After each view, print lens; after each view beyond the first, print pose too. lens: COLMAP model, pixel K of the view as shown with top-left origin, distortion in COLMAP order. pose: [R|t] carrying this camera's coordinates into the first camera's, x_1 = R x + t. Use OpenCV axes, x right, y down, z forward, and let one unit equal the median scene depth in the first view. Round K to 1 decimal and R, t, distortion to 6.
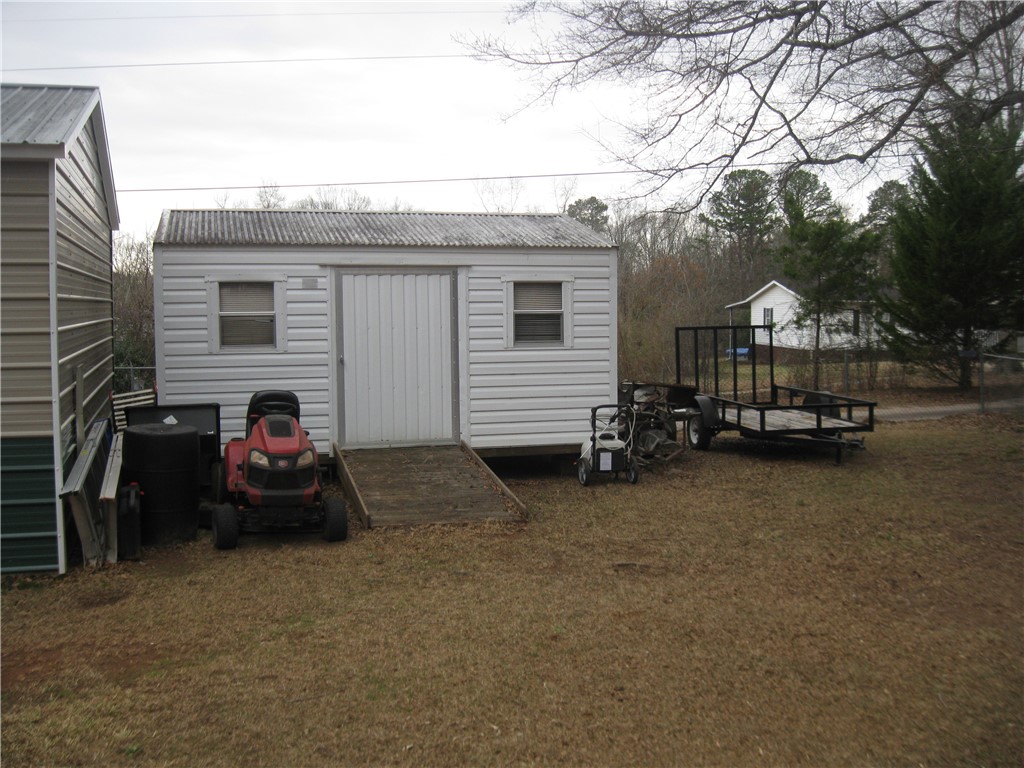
lens RADIAL K [[1041.6, 0, 511.8], [0, 1041.6, 384.7], [0, 0, 1]] dist [-0.081877, 0.000000]
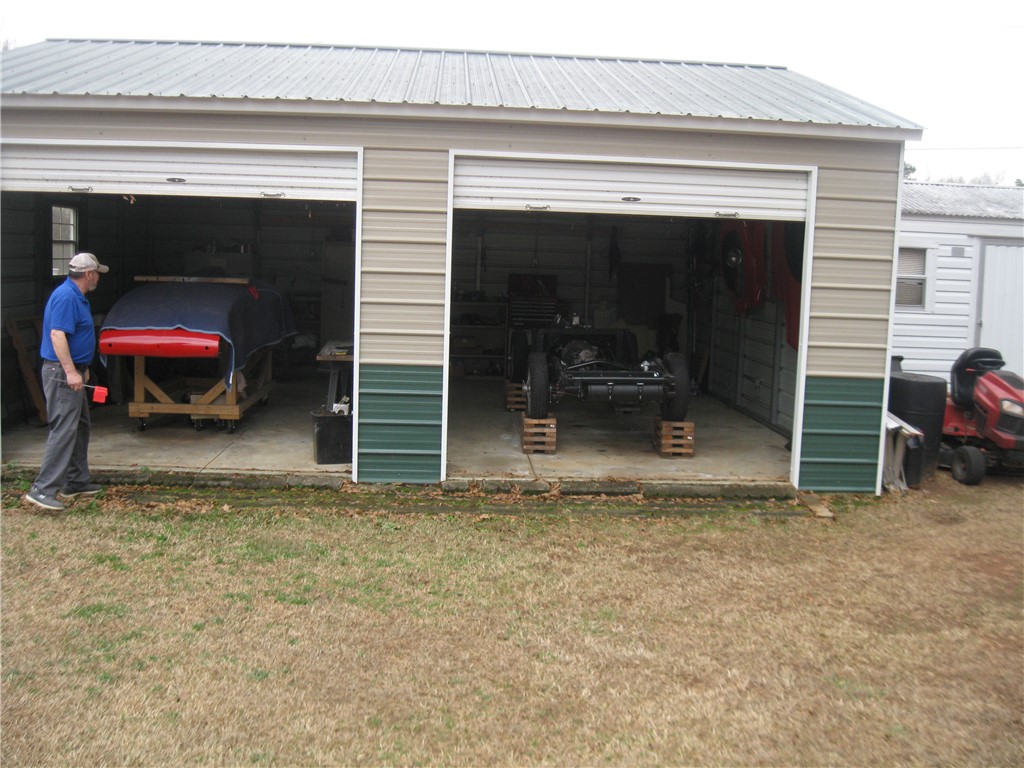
lens RADIAL K [[1041.6, 0, 512.1], [0, 1041.6, 383.9], [0, 0, 1]] dist [-0.081877, 0.000000]
pose [[0.976200, 0.064311, -0.207117, -0.422992], [-0.055094, 0.997230, 0.049974, 0.014294], [0.209758, -0.037374, 0.977039, -0.167041]]
